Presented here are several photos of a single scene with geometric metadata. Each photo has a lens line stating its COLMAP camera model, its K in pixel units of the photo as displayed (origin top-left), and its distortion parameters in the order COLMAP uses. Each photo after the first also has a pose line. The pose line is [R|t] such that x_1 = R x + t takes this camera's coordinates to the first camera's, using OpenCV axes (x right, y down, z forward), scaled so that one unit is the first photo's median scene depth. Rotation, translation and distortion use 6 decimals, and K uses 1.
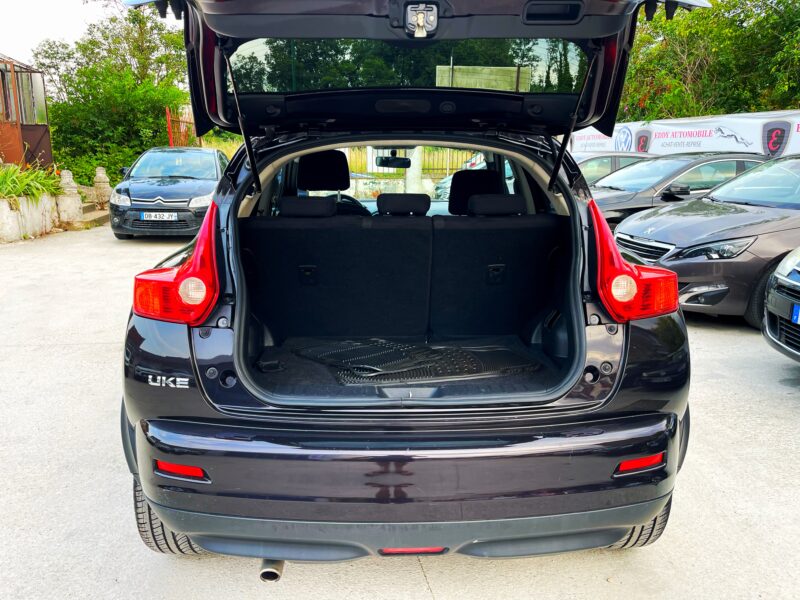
lens RADIAL K [[599.2, 0, 400.0], [0, 599.2, 300.0], [0, 0, 1]] dist [0.109296, -0.147706]
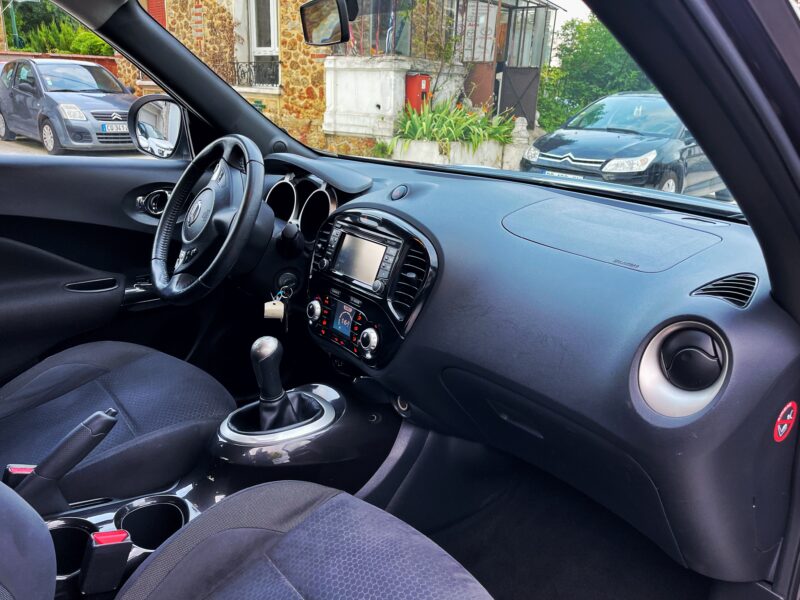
lens RADIAL K [[615.2, 0, 402.5], [0, 615.2, 304.0], [0, 0, 1]] dist [0.007181, -0.000996]
pose [[0.622465, 0.265278, -0.736319, 0.090938], [-0.218443, 0.962304, 0.162028, -0.066036], [0.751545, 0.059987, 0.656949, 0.341937]]
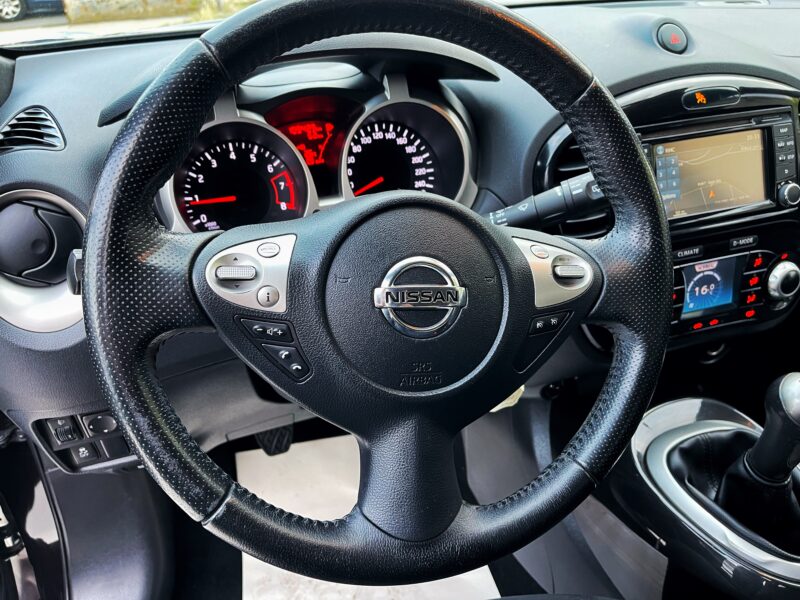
lens RADIAL K [[615.2, 0, 402.5], [0, 615.2, 304.0], [0, 0, 1]] dist [0.007181, -0.000996]
pose [[0.954023, -0.175967, 0.242642, -0.047502], [0.095976, 0.946248, 0.308873, -0.063198], [-0.283951, -0.271384, 0.919632, 0.359773]]
